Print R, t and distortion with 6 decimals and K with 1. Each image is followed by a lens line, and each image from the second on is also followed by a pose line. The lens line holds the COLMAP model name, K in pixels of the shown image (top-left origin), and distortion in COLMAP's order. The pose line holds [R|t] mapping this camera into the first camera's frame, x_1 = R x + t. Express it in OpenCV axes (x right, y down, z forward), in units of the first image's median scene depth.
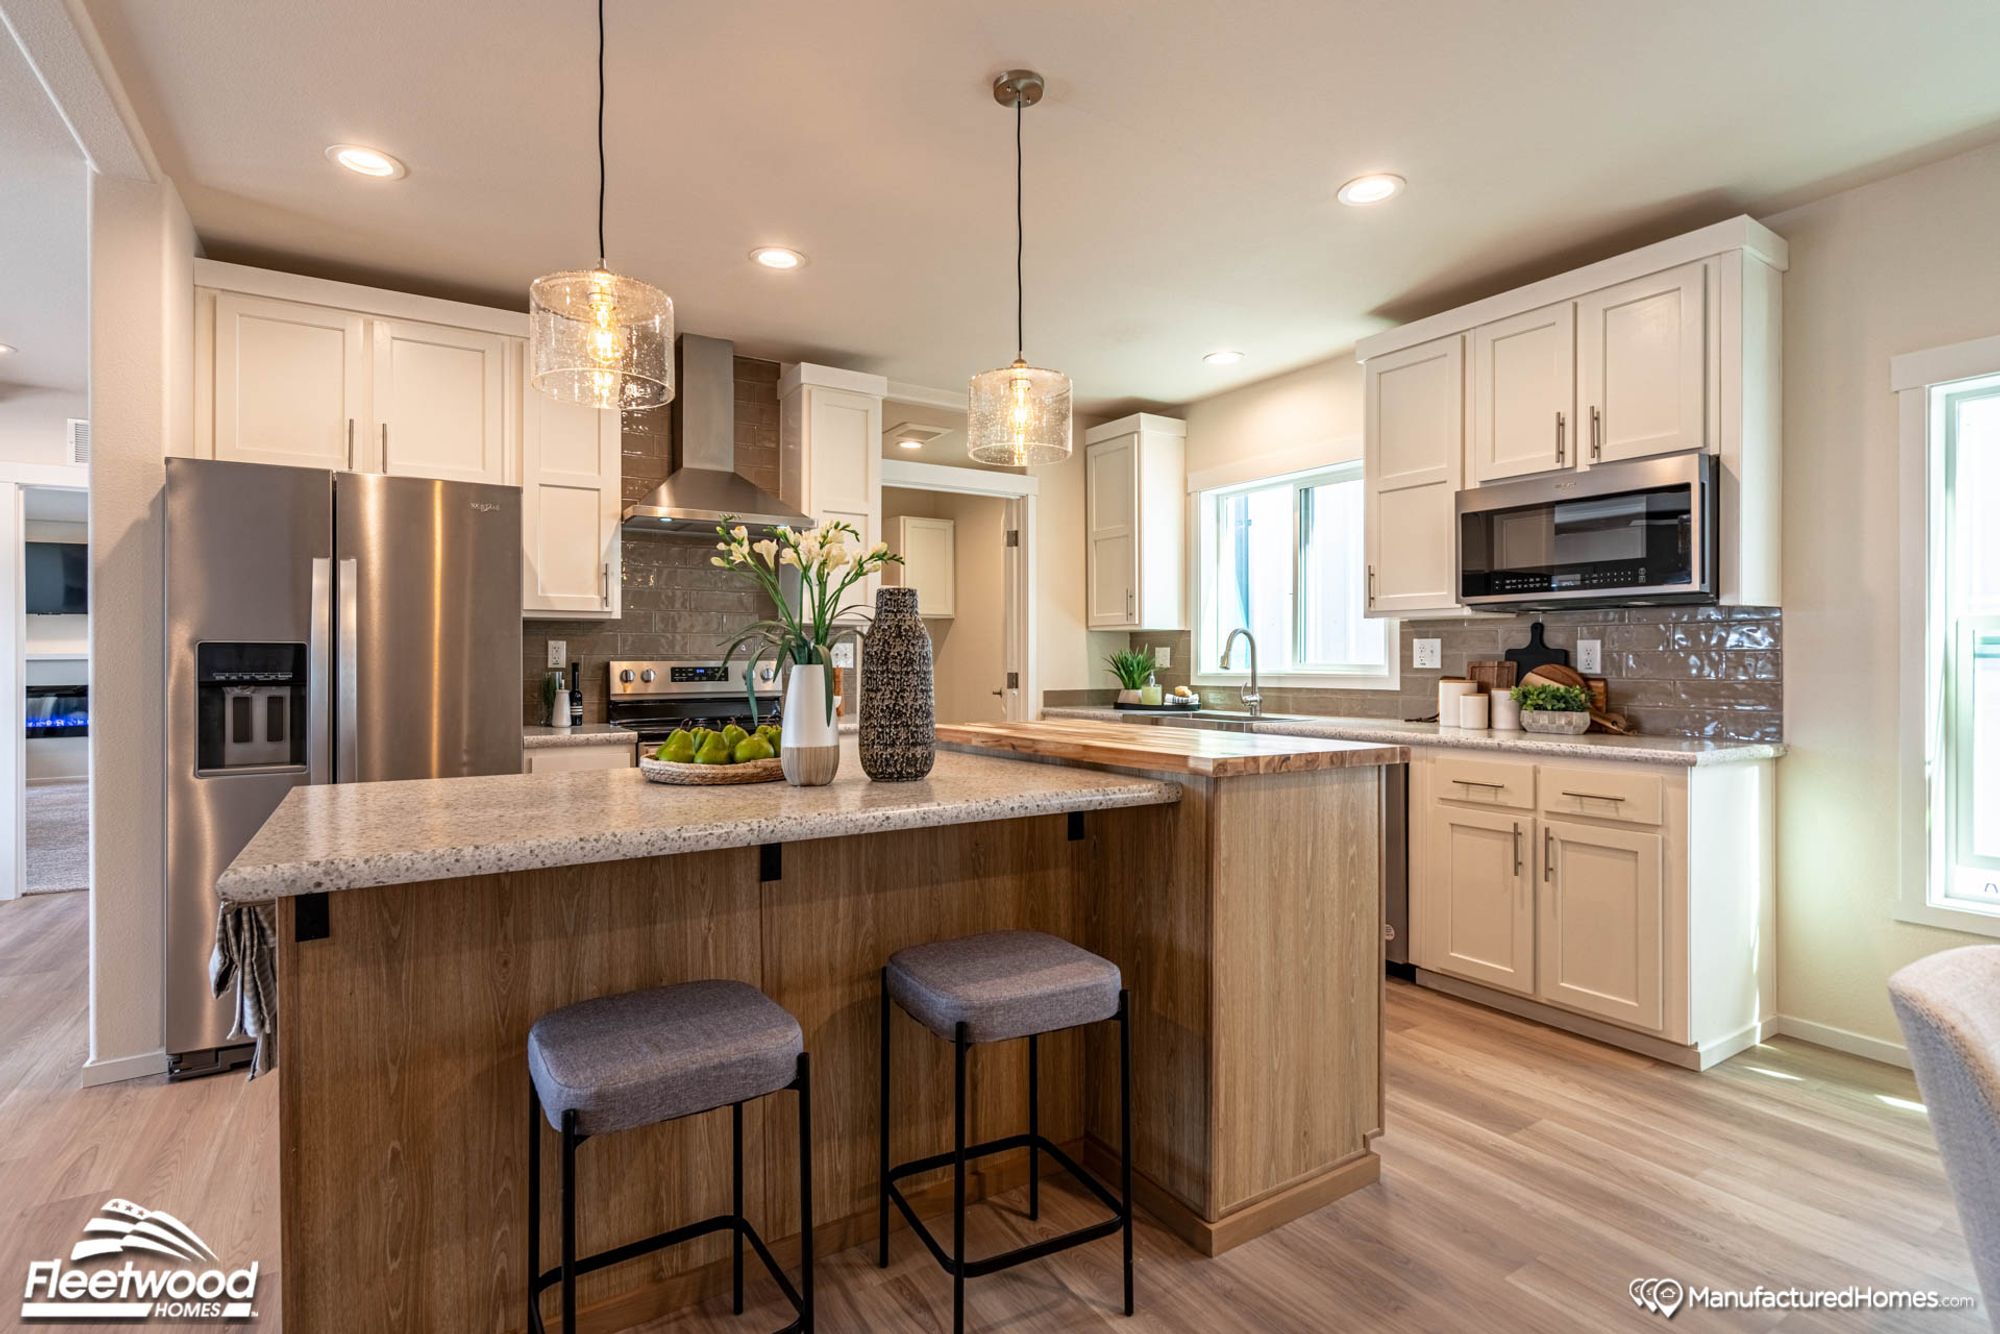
lens RADIAL K [[949.2, 0, 991.2], [0, 949.2, 656.9], [0, 0, 1]] dist [-0.005527, 0.003136]
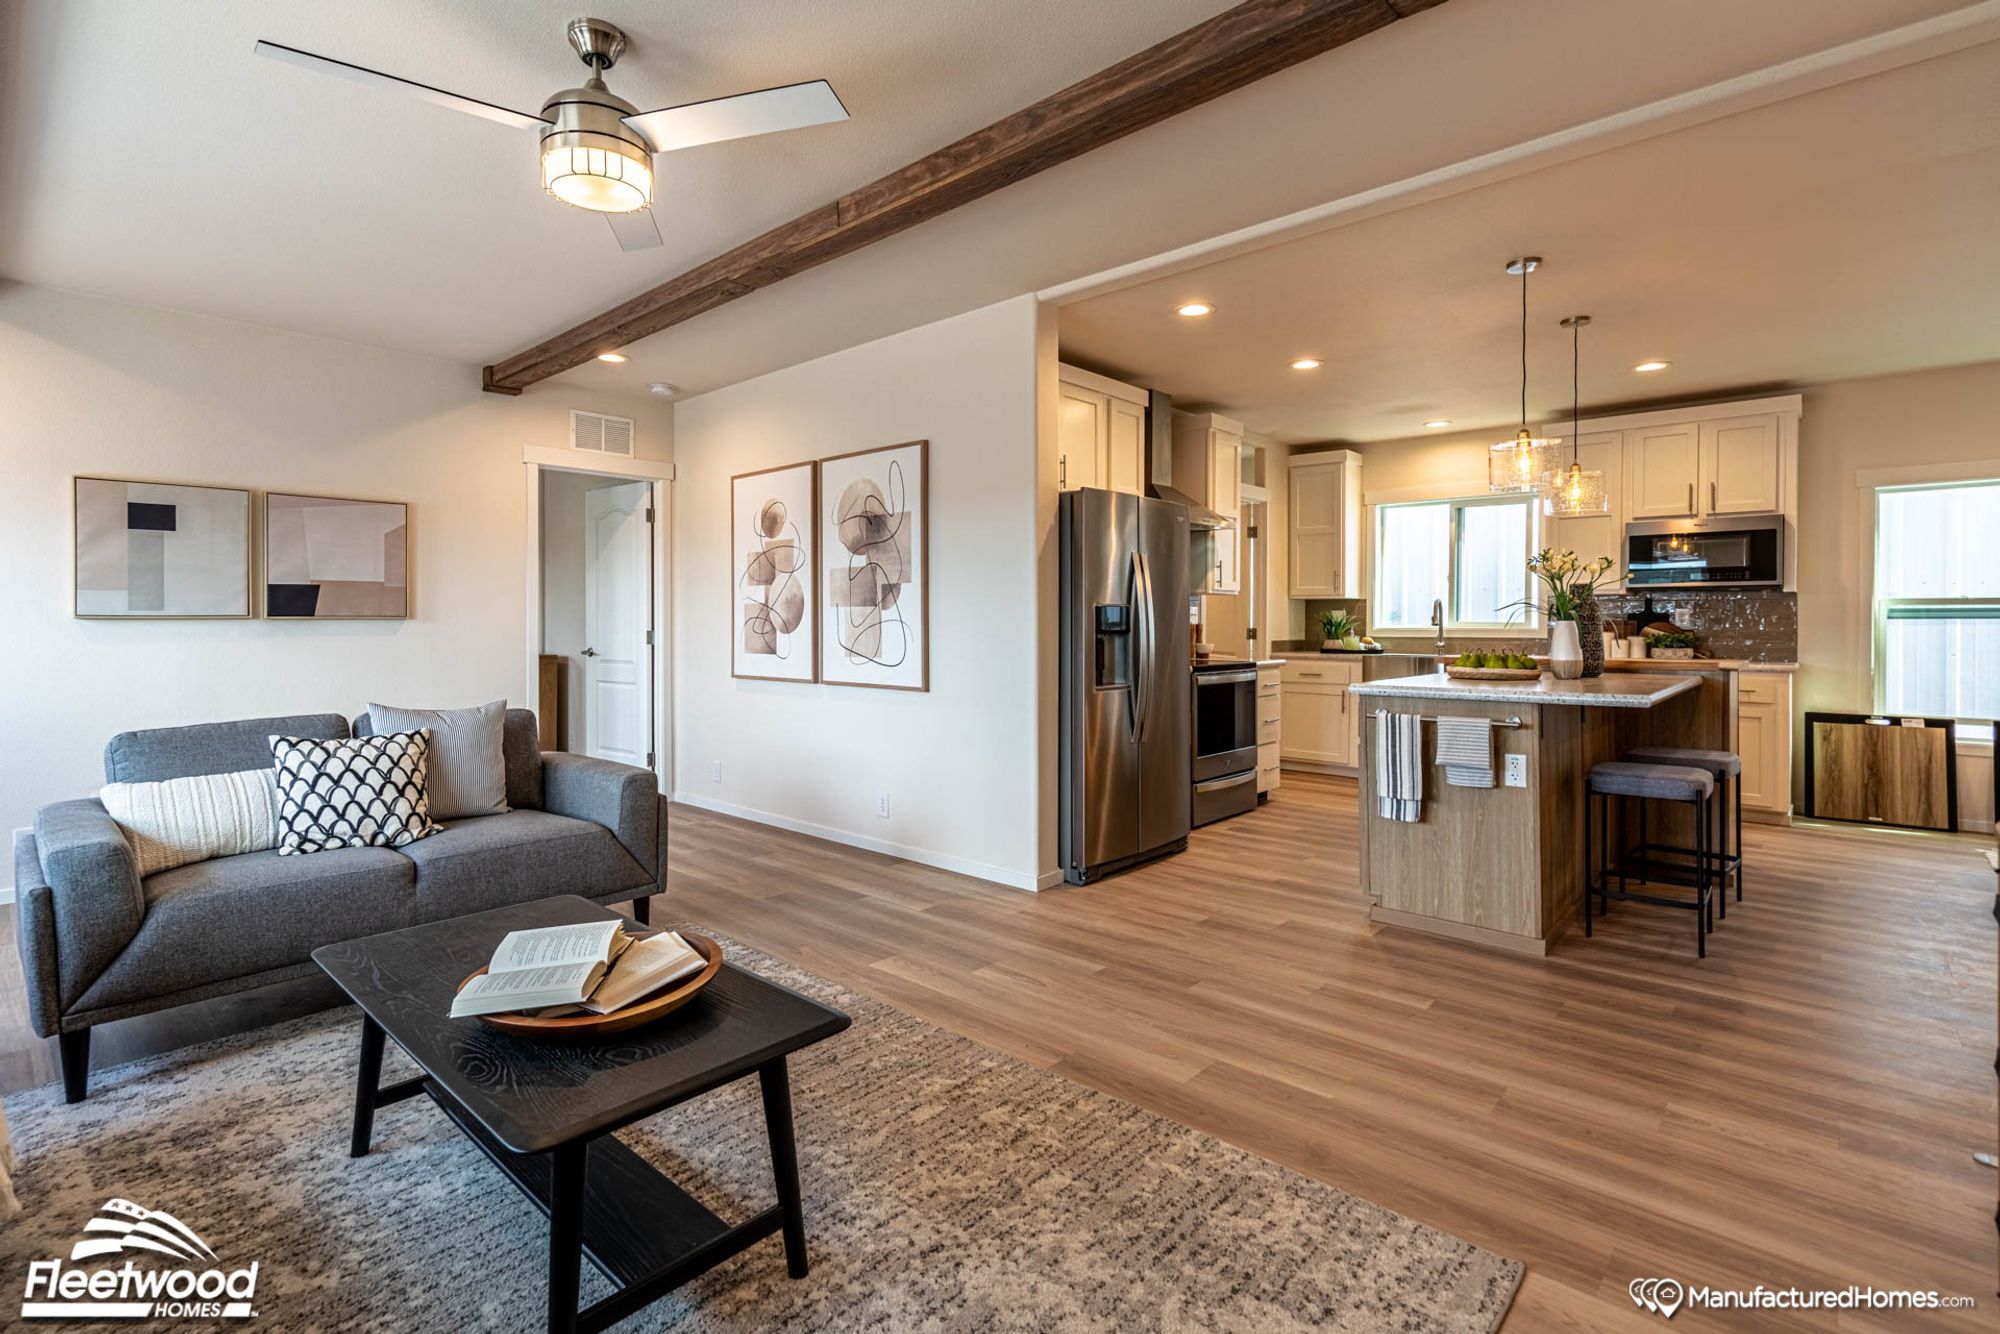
lens RADIAL K [[935.5, 0, 1004.8], [0, 935.5, 613.9], [0, 0, 1]] dist [-0.007568, 0.003568]
pose [[0.962464, 0.004539, 0.271370, -1.037103], [-0.003640, 0.999986, -0.003815, 0.003775], [-0.271383, 0.002684, 0.962468, -0.330353]]
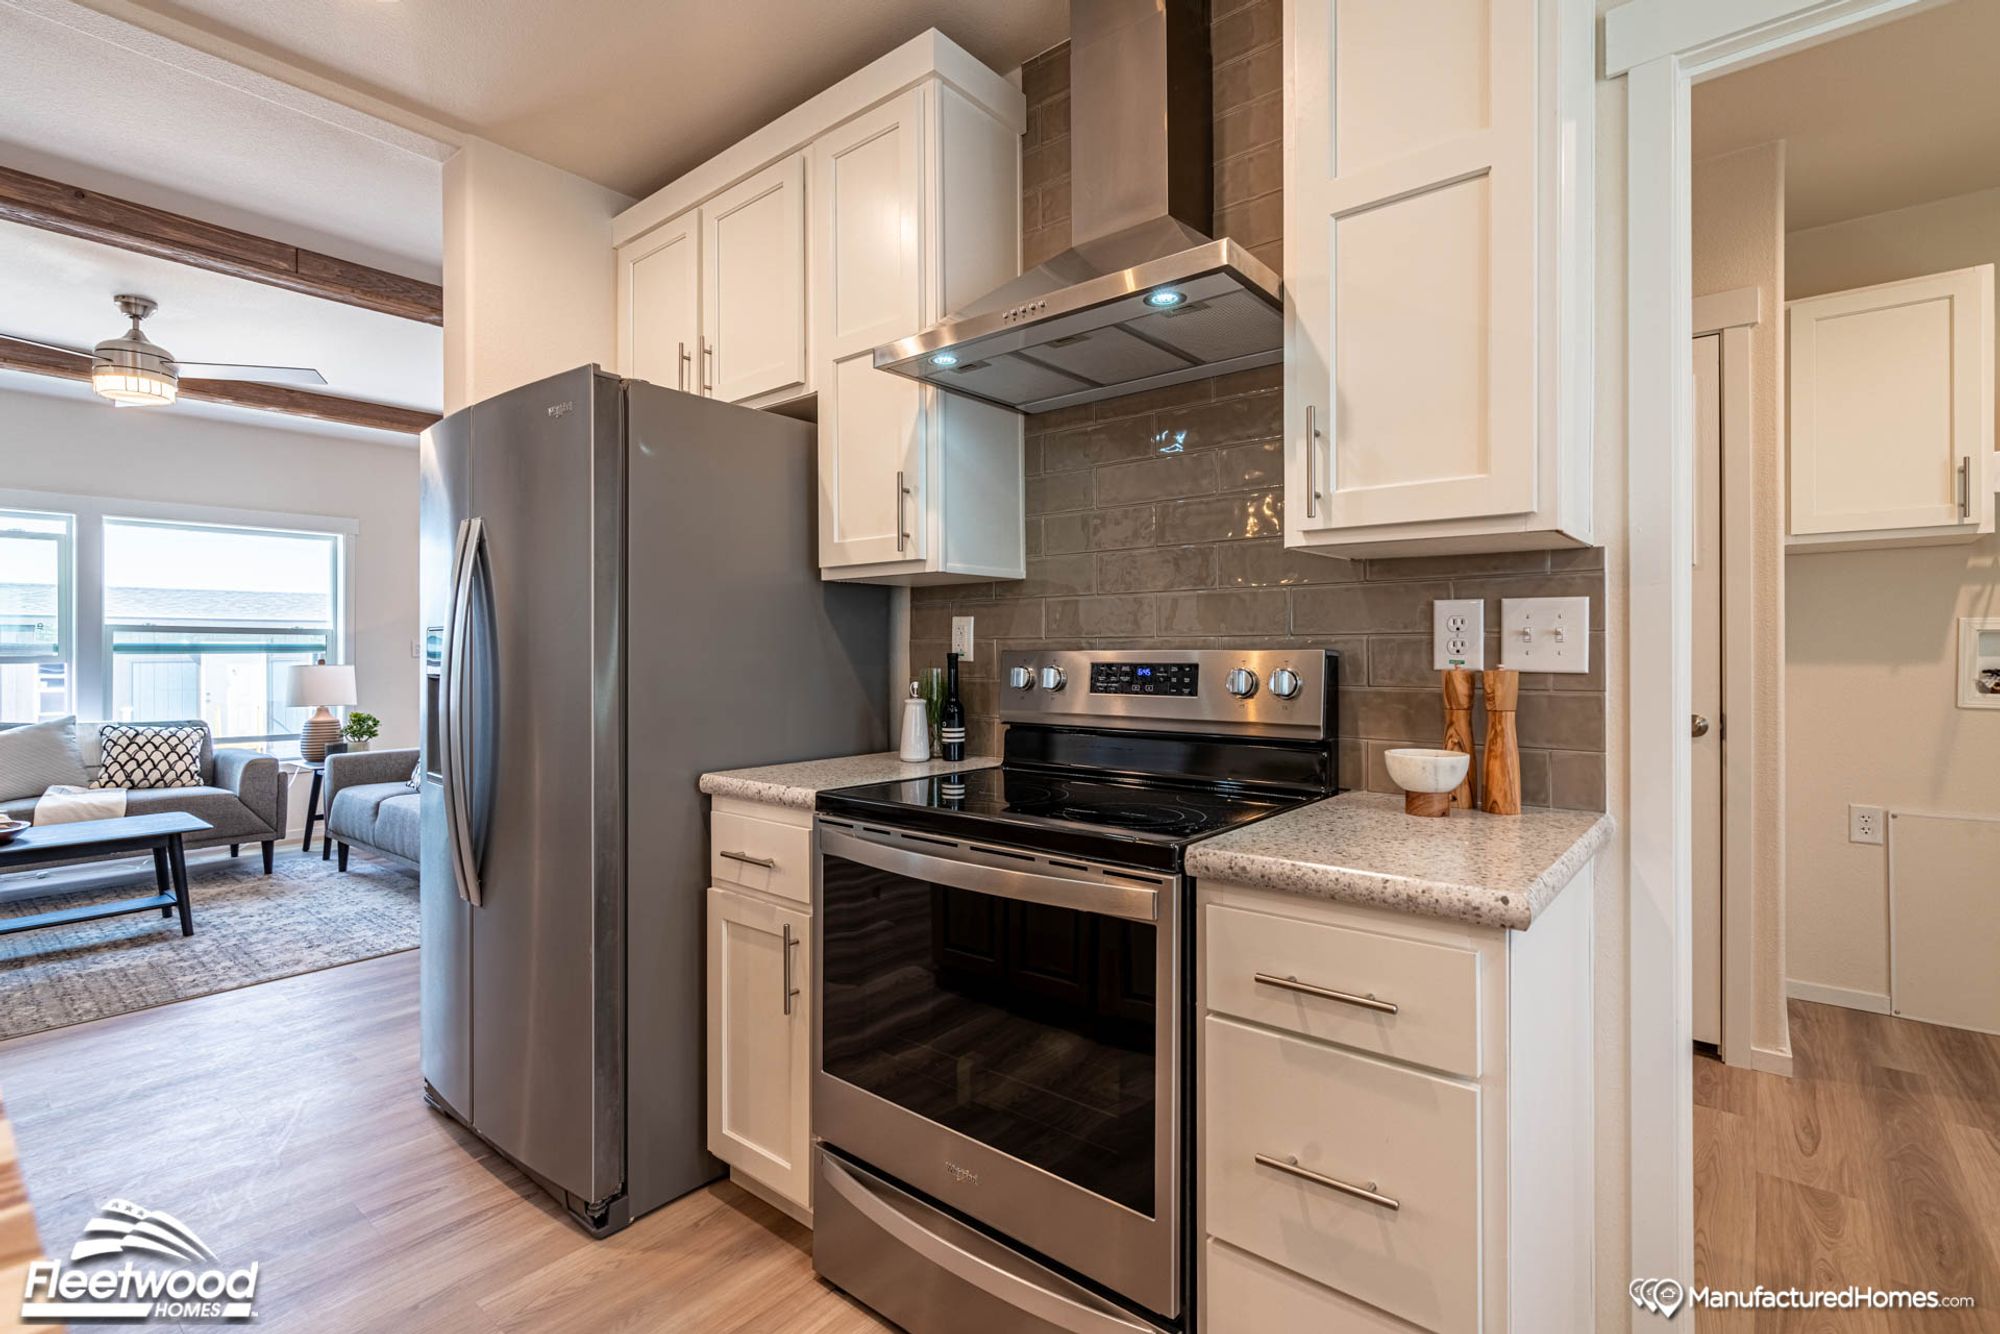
lens RADIAL K [[935.5, 0, 992.3], [0, 935.5, 651.3], [0, 0, 1]] dist [-0.007568, 0.003568]
pose [[0.305489, 0.003234, -0.952190, 0.128040], [0.004060, 0.999981, 0.004699, 0.002876], [0.952187, -0.005301, 0.305470, 0.924506]]
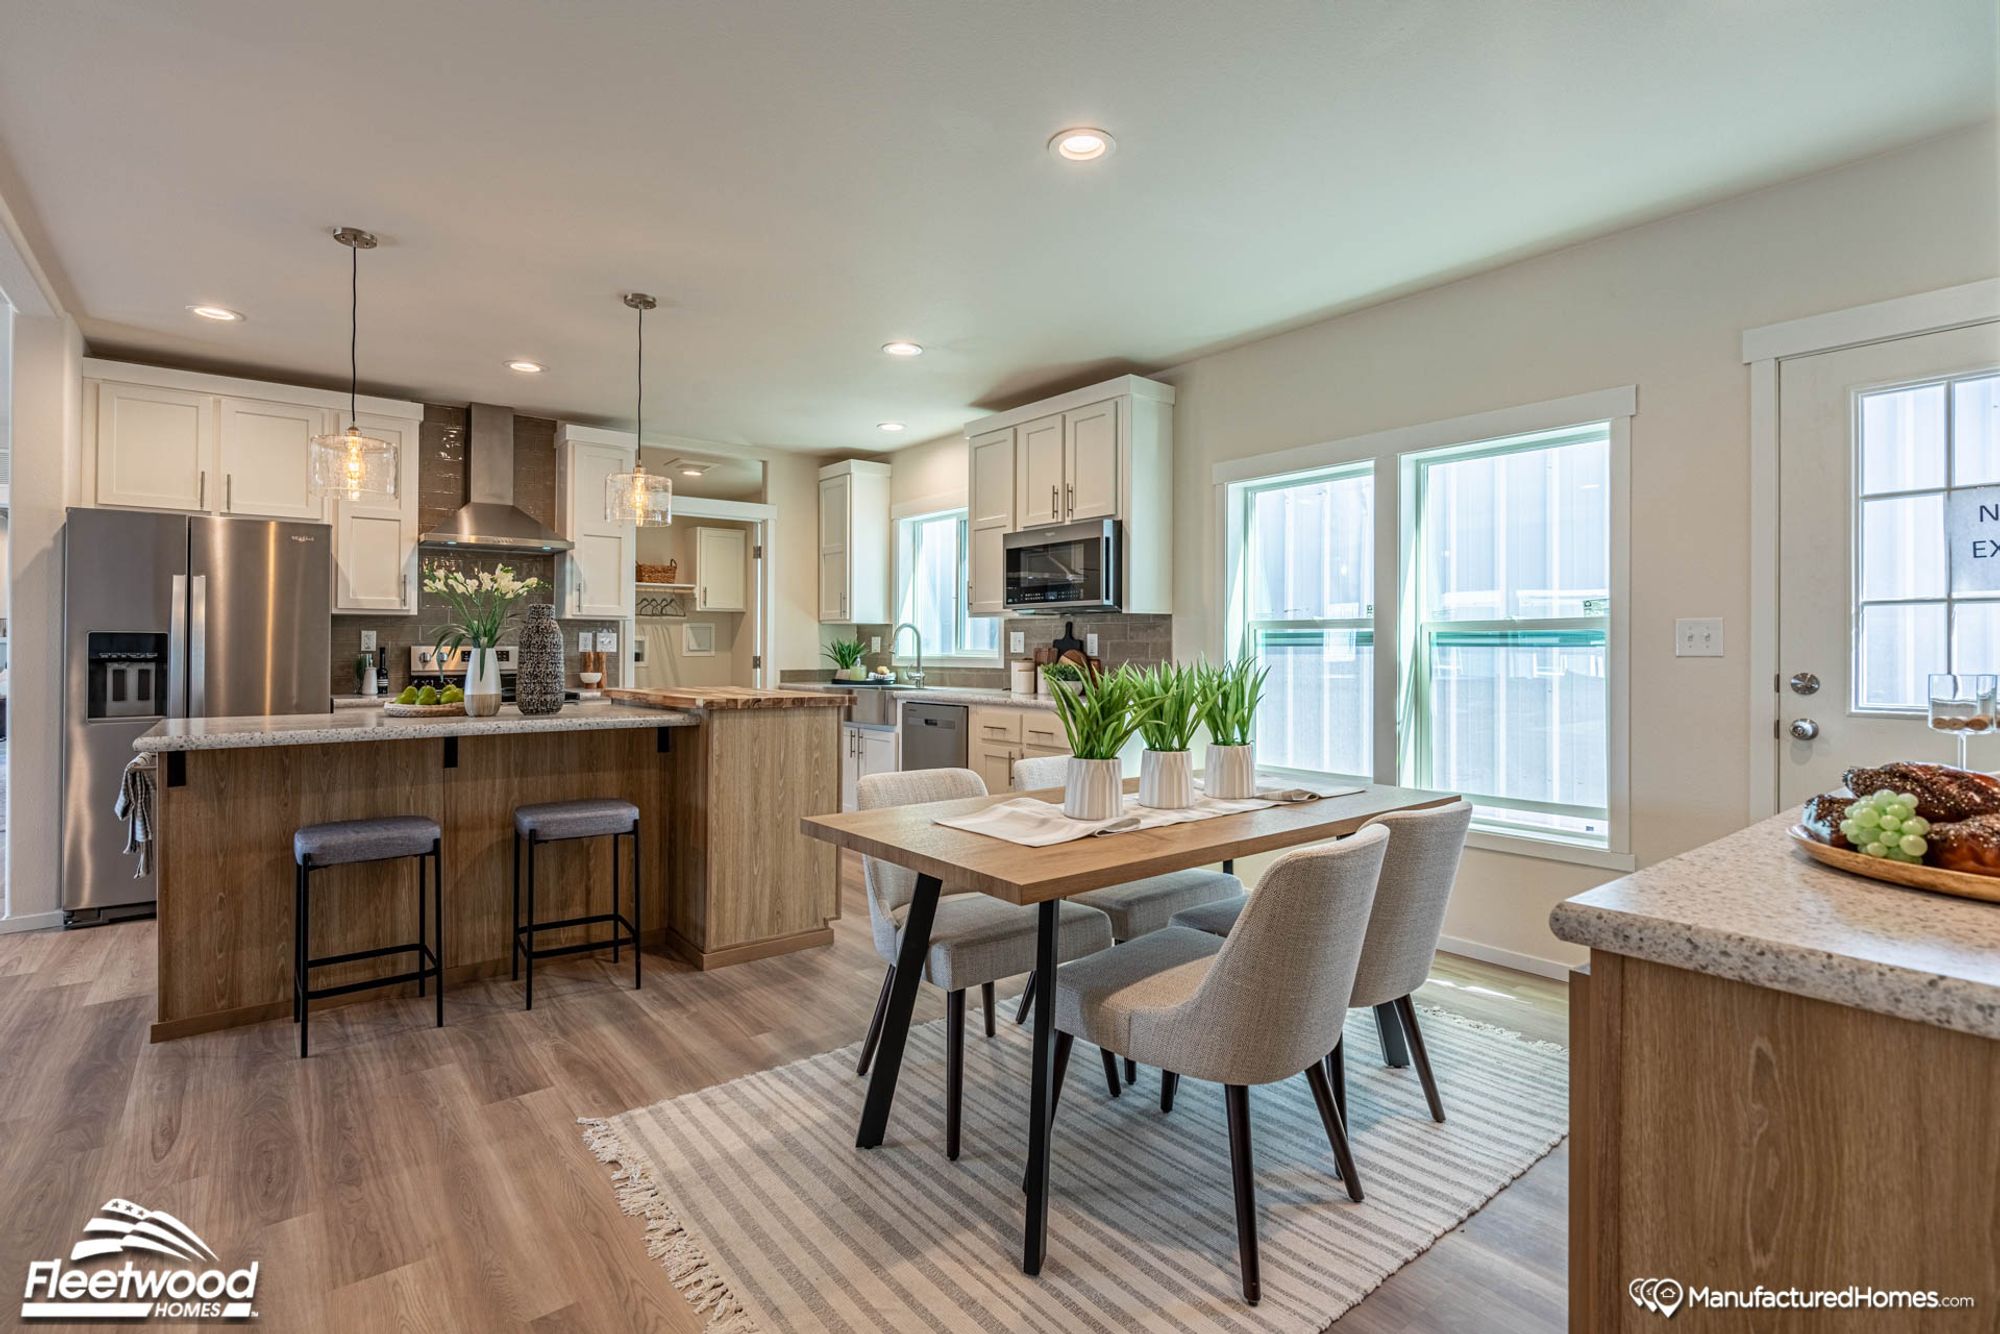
lens RADIAL K [[935.5, 0, 992.8], [0, 935.5, 636.9], [0, 0, 1]] dist [-0.007568, 0.003568]
pose [[0.994167, 0.003971, 0.107779, 0.304953], [-0.003162, 0.999966, -0.007672, -0.001081], [-0.107806, 0.007286, 0.994145, -0.445658]]
